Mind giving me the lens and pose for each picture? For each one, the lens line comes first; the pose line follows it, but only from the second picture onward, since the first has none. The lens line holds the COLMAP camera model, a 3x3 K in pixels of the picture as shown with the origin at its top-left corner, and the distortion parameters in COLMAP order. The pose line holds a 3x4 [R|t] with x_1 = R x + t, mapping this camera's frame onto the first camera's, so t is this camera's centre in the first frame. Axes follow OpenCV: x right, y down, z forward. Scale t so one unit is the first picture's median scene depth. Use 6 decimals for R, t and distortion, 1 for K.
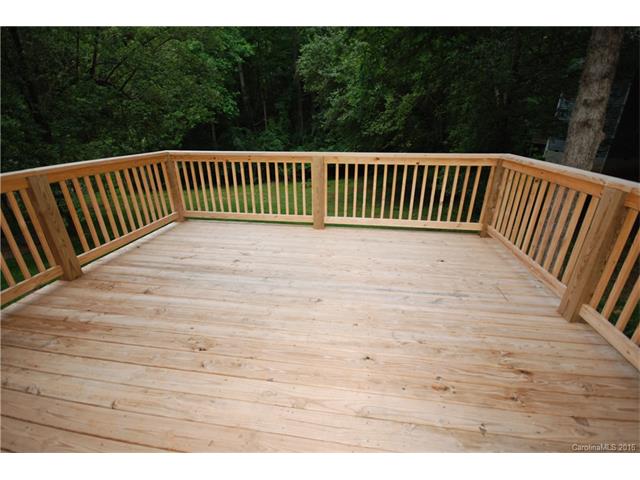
lens RADIAL K [[281.6, 0, 319.6], [0, 281.6, 242.7], [0, 0, 1]] dist [0.000019, -0.002117]
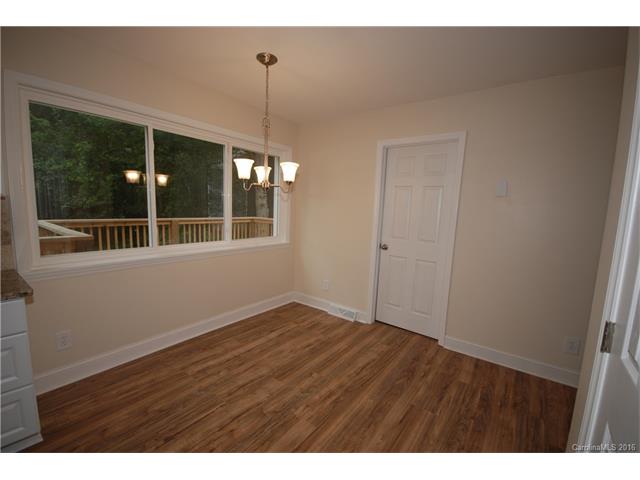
lens RADIAL K [[281.6, 0, 320.5], [0, 281.6, 240.0], [0, 0, 1]] dist [0.000019, -0.002117]
pose [[0.468068, -0.092093, 0.878881, -0.236177], [0.309355, 0.948699, -0.065346, 0.042518], [-0.827775, 0.302473, 0.472545, -0.114078]]
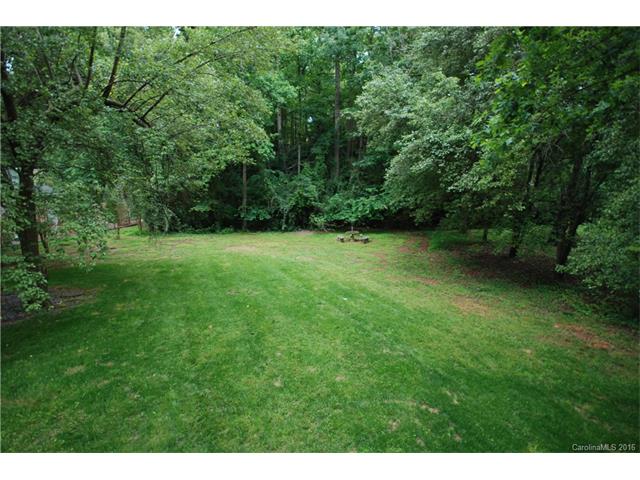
lens RADIAL K [[281.6, 0, 320.1], [0, 281.6, 243.6], [0, 0, 1]] dist [0.000019, -0.002117]
pose [[0.996674, 0.065181, -0.048910, -0.117715], [-0.071510, 0.987374, -0.141350, -0.093965], [0.039079, 0.144378, 0.988751, 0.224823]]
